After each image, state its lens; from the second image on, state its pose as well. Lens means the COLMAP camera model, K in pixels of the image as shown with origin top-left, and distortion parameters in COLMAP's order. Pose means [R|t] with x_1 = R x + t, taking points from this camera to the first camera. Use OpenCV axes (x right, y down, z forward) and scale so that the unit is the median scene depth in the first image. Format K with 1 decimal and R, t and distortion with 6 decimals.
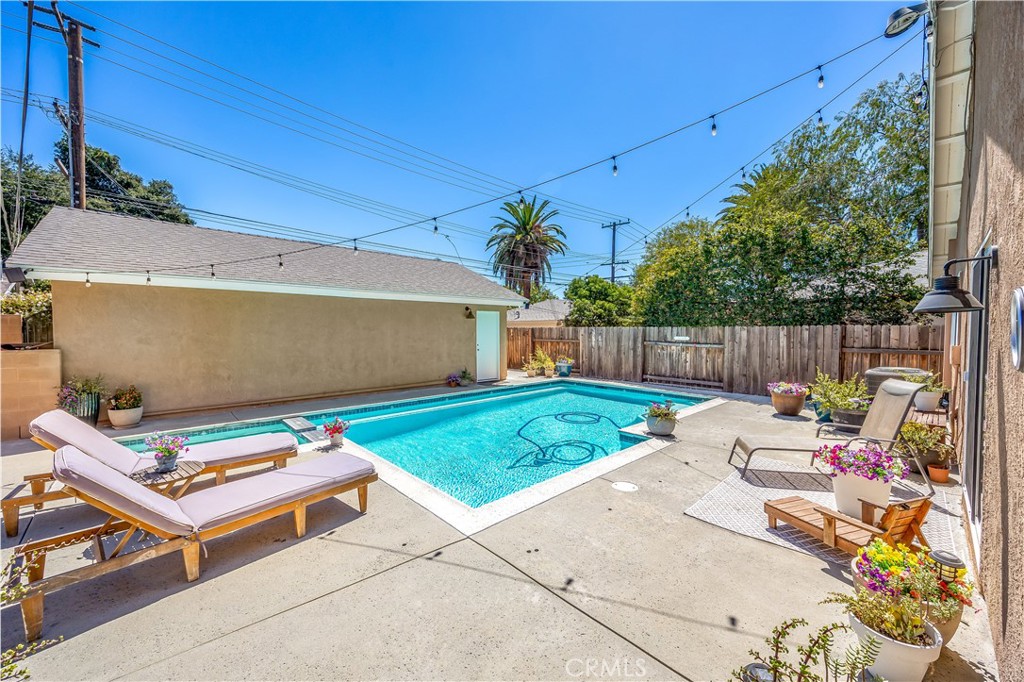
lens RADIAL K [[391.1, 0, 512.8], [0, 391.1, 338.0], [0, 0, 1]] dist [-0.000918, -0.000254]
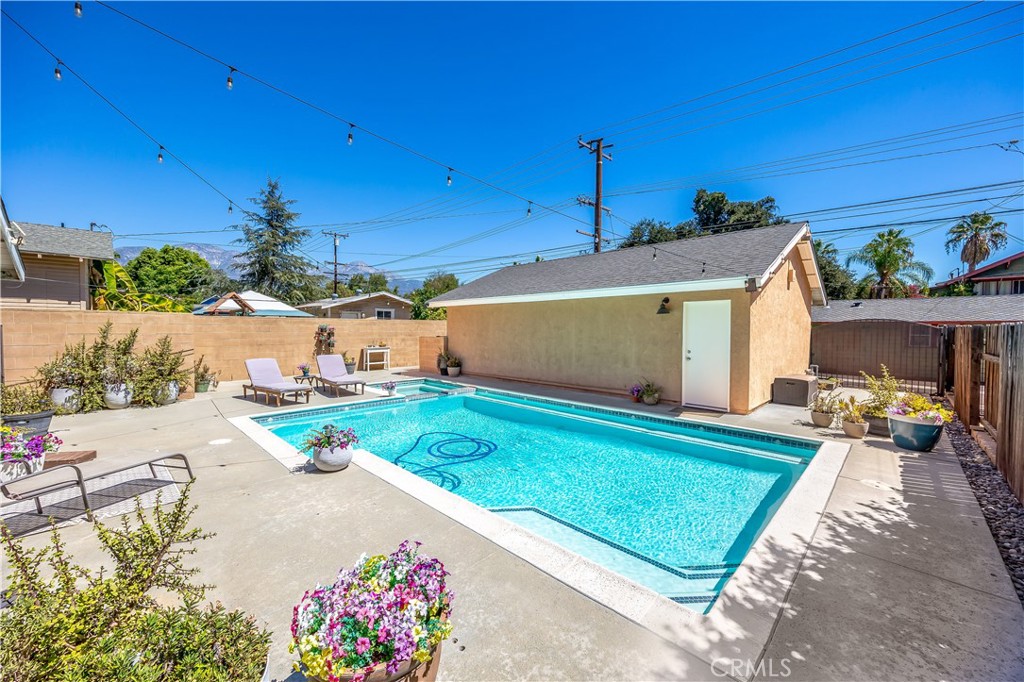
lens RADIAL K [[391.1, 0, 517.9], [0, 391.1, 339.7], [0, 0, 1]] dist [-0.000918, -0.000254]
pose [[0.048206, 0.028309, -0.998436, 0.647345], [-0.023607, 0.999351, 0.027195, -0.016264], [0.998558, 0.022260, 0.048843, 0.749526]]
